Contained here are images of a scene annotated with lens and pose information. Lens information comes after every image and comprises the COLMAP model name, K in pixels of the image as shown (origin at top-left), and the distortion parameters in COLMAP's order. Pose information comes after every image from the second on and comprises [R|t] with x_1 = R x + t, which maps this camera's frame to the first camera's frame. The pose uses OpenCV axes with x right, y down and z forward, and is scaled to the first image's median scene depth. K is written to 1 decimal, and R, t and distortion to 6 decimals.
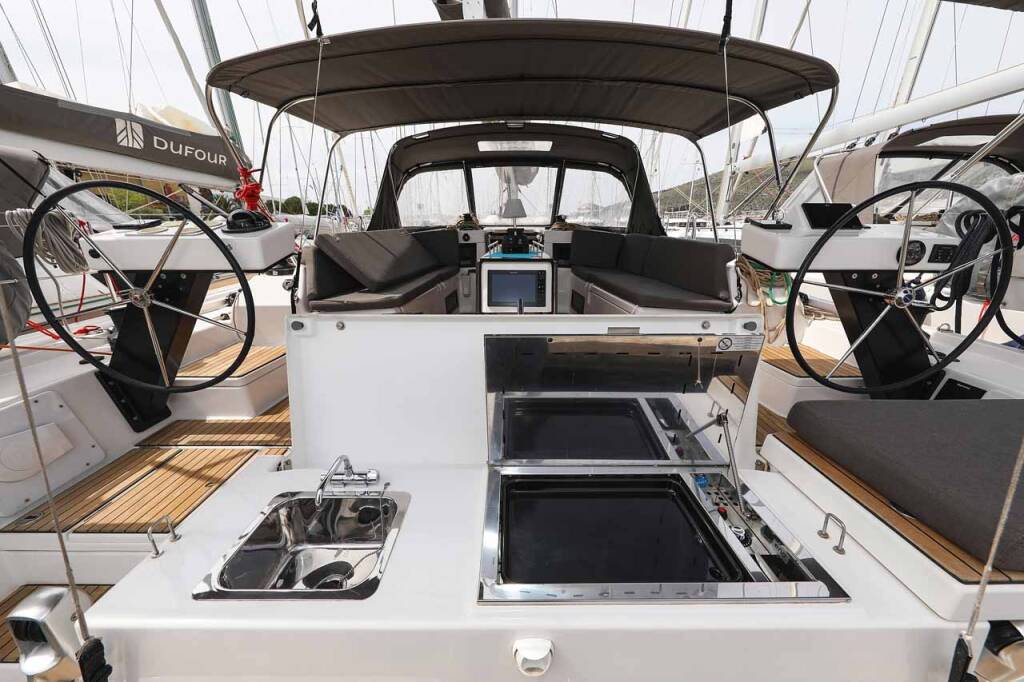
lens RADIAL K [[359.9, 0, 513.7], [0, 359.9, 348.8], [0, 0, 1]] dist [0.001651, 0.000473]
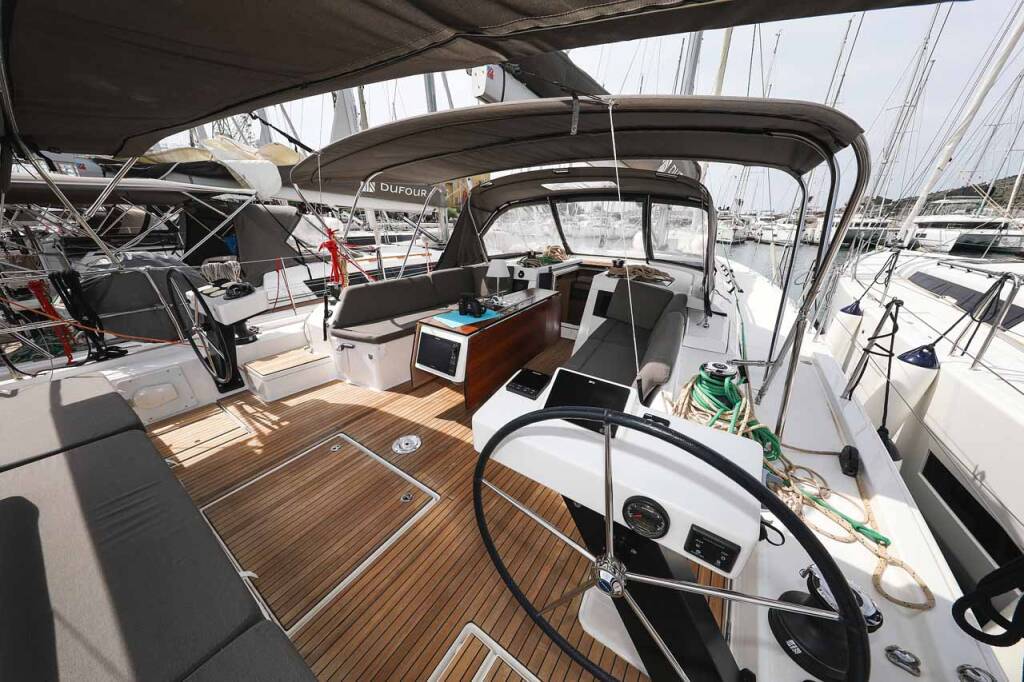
lens RADIAL K [[328.2, 0, 508.4], [0, 328.2, 347.0], [0, 0, 1]] dist [0.005903, -0.000869]
pose [[0.815529, 0.222525, -0.534223, 0.405540], [-0.200569, 0.974586, 0.099770, -0.188631], [0.542848, 0.025784, 0.839435, 0.166697]]
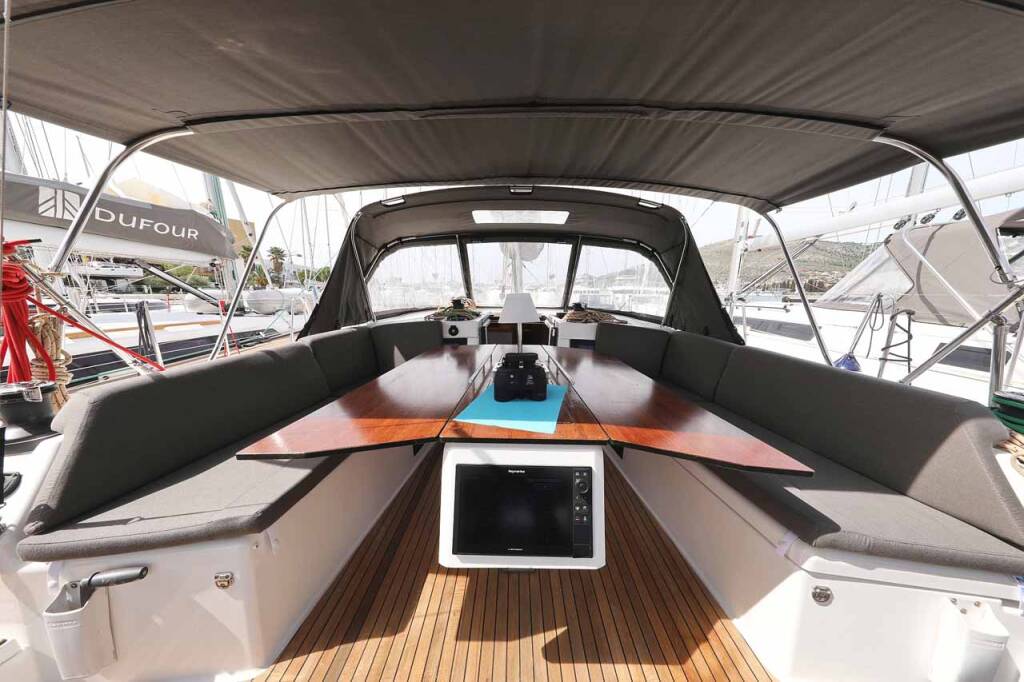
lens RADIAL K [[328.2, 0, 512.8], [0, 328.2, 347.0], [0, 0, 1]] dist [0.005903, -0.000869]
pose [[0.999832, 0.013546, -0.012378, -0.000945], [-0.015372, 0.986679, -0.161952, -0.168504], [0.010019, 0.162115, 0.986721, 0.339073]]
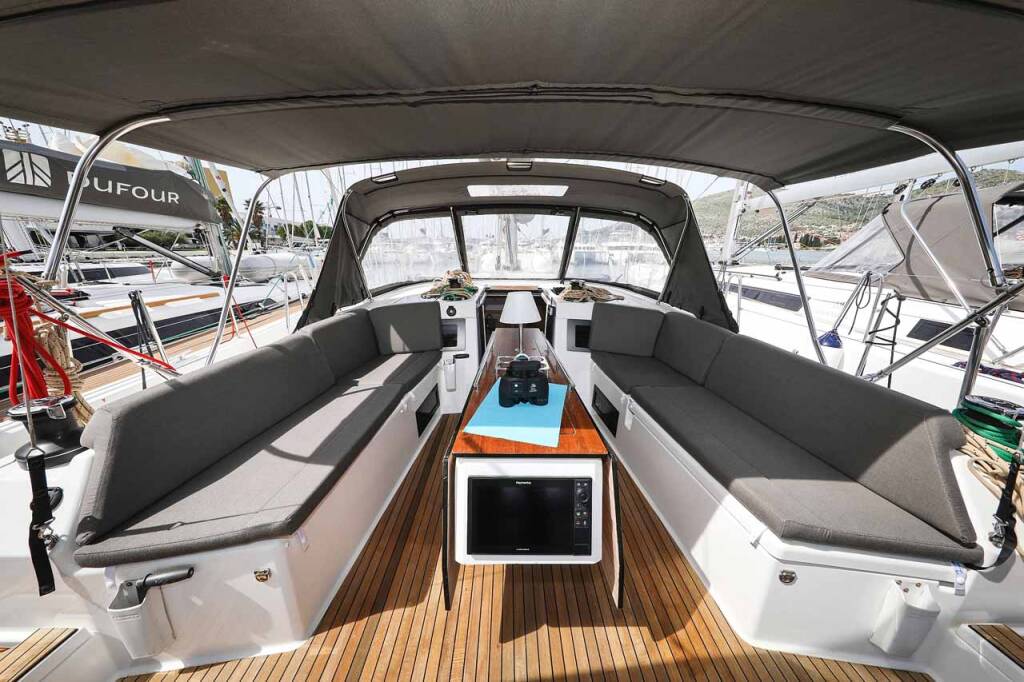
lens RADIAL K [[328.2, 0, 510.9], [0, 328.2, 345.8], [0, 0, 1]] dist [0.005903, -0.000869]
pose [[0.999970, 0.006870, 0.003636, -0.010956], [-0.006733, 0.999314, -0.036413, -0.213915], [-0.003884, 0.036388, 0.999330, 0.324837]]
